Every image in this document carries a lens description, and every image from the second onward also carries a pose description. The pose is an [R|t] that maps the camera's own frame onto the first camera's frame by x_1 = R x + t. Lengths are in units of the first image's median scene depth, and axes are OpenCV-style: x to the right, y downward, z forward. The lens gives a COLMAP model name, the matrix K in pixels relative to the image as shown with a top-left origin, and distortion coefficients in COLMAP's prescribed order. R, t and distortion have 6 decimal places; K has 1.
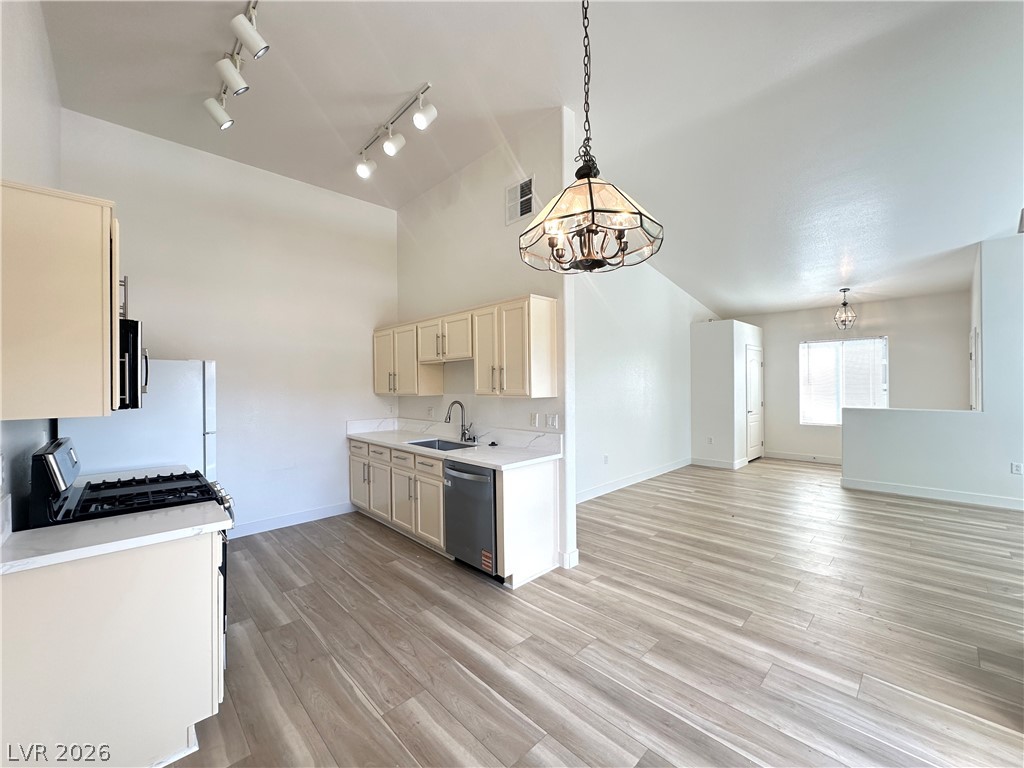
lens RADIAL K [[404.6, 0, 513.4], [0, 404.6, 383.3], [0, 0, 1]] dist [-0.009369, 0.001244]
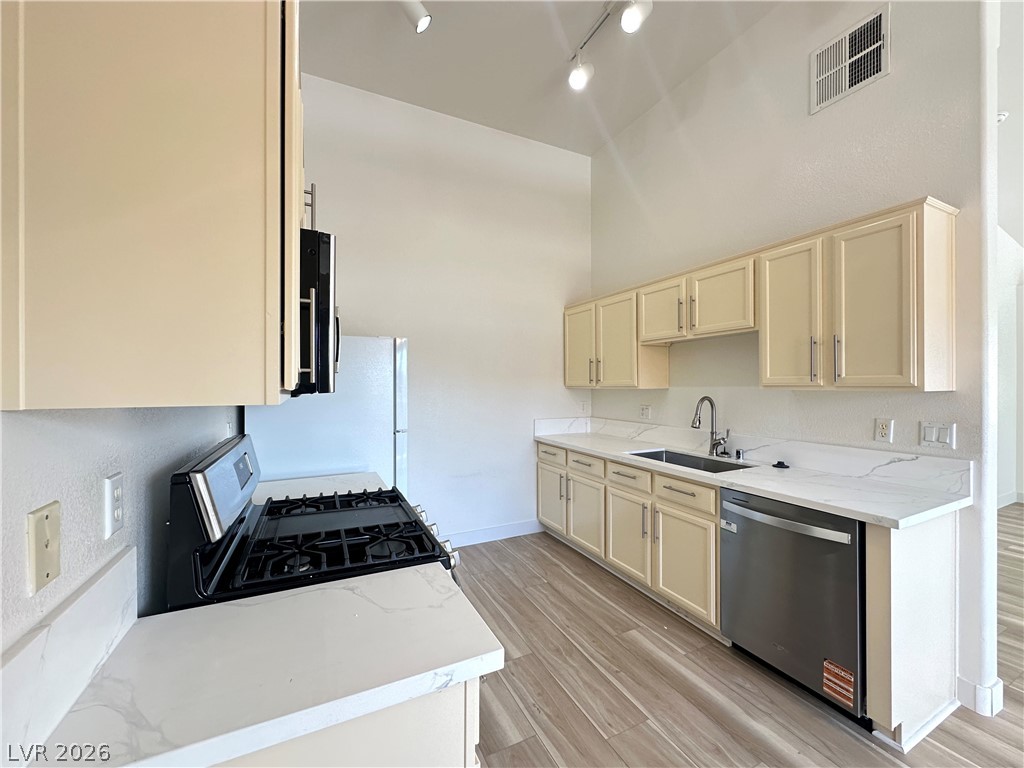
lens RADIAL K [[404.6, 0, 513.6], [0, 404.6, 382.5], [0, 0, 1]] dist [-0.009369, 0.001244]
pose [[0.951811, 0.006502, -0.306615, -0.283849], [-0.006148, 0.999979, 0.002120, 0.024388], [0.306622, -0.000133, 0.951831, 0.298702]]
